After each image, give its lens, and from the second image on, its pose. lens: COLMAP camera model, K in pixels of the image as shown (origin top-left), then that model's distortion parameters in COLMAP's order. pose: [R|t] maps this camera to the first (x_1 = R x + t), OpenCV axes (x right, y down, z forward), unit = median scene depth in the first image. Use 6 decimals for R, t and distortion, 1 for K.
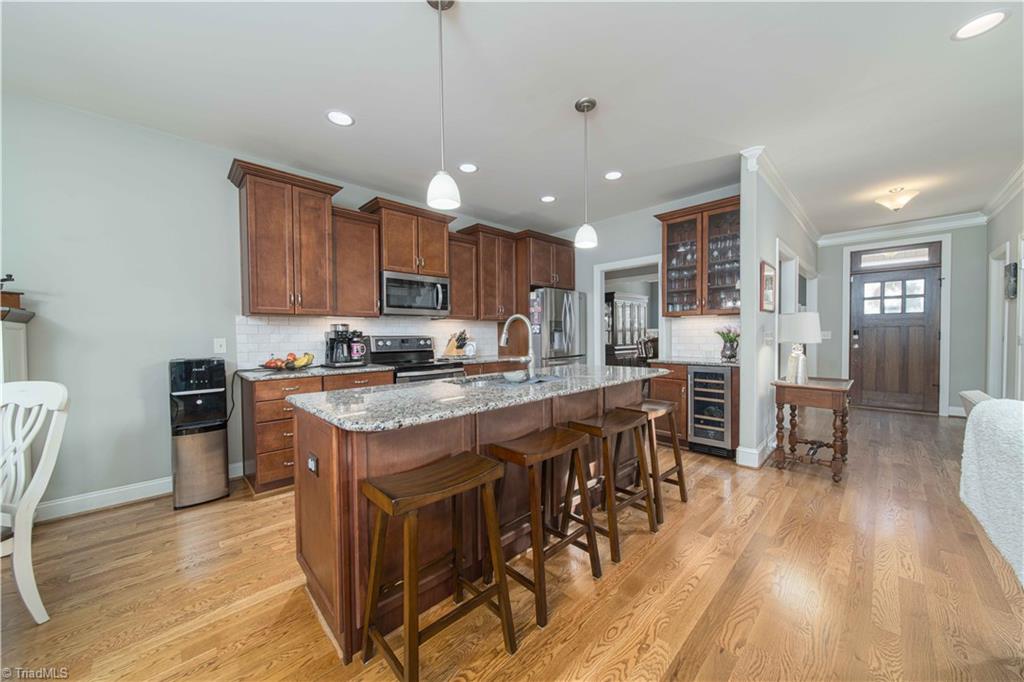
lens RADIAL K [[362.4, 0, 511.1], [0, 362.4, 341.3], [0, 0, 1]] dist [-0.002391, -0.000261]
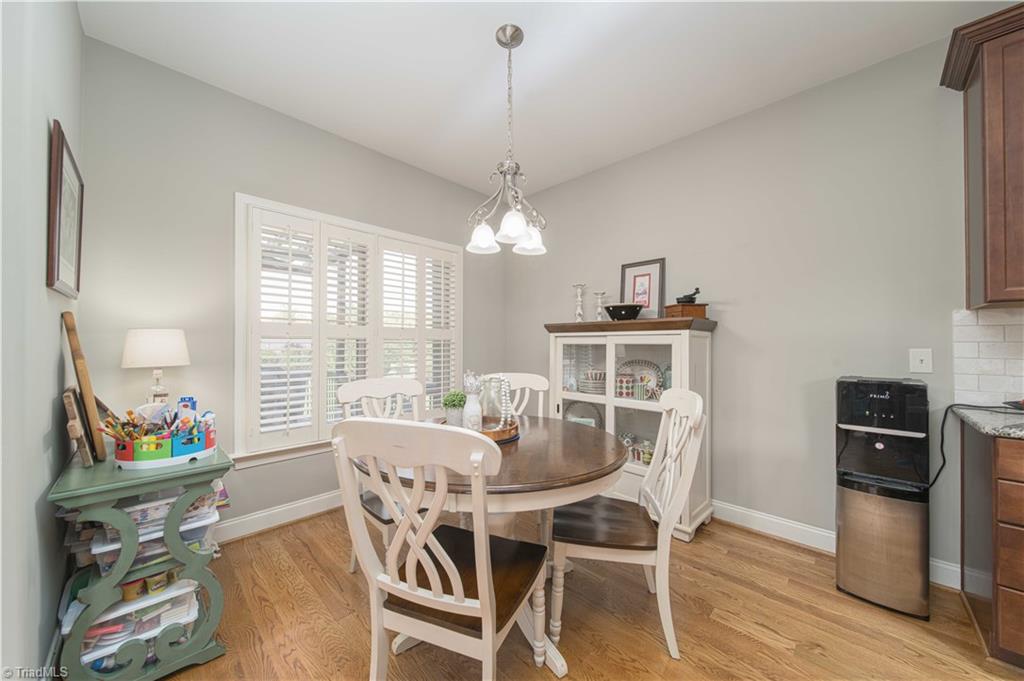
lens RADIAL K [[362.4, 0, 511.1], [0, 362.4, 340.8], [0, 0, 1]] dist [-0.002391, -0.000261]
pose [[0.034641, 0.002183, -0.999397, -0.221929], [-0.023118, 0.999732, 0.001383, -0.008202], [0.999132, 0.023057, 0.034682, 0.293864]]
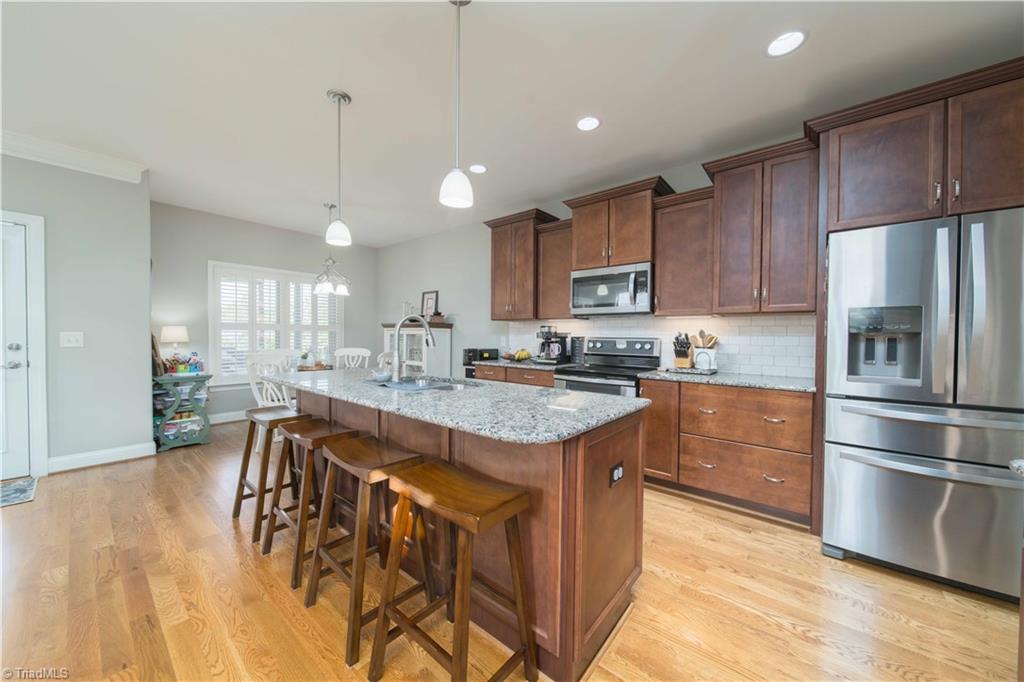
lens RADIAL K [[362.4, 0, 511.1], [0, 362.4, 341.3], [0, 0, 1]] dist [-0.002391, -0.000261]
pose [[0.109151, 0.027928, -0.993633, 0.803176], [-0.029177, 0.999265, 0.024881, -0.029892], [0.993597, 0.026276, 0.109885, 0.936833]]
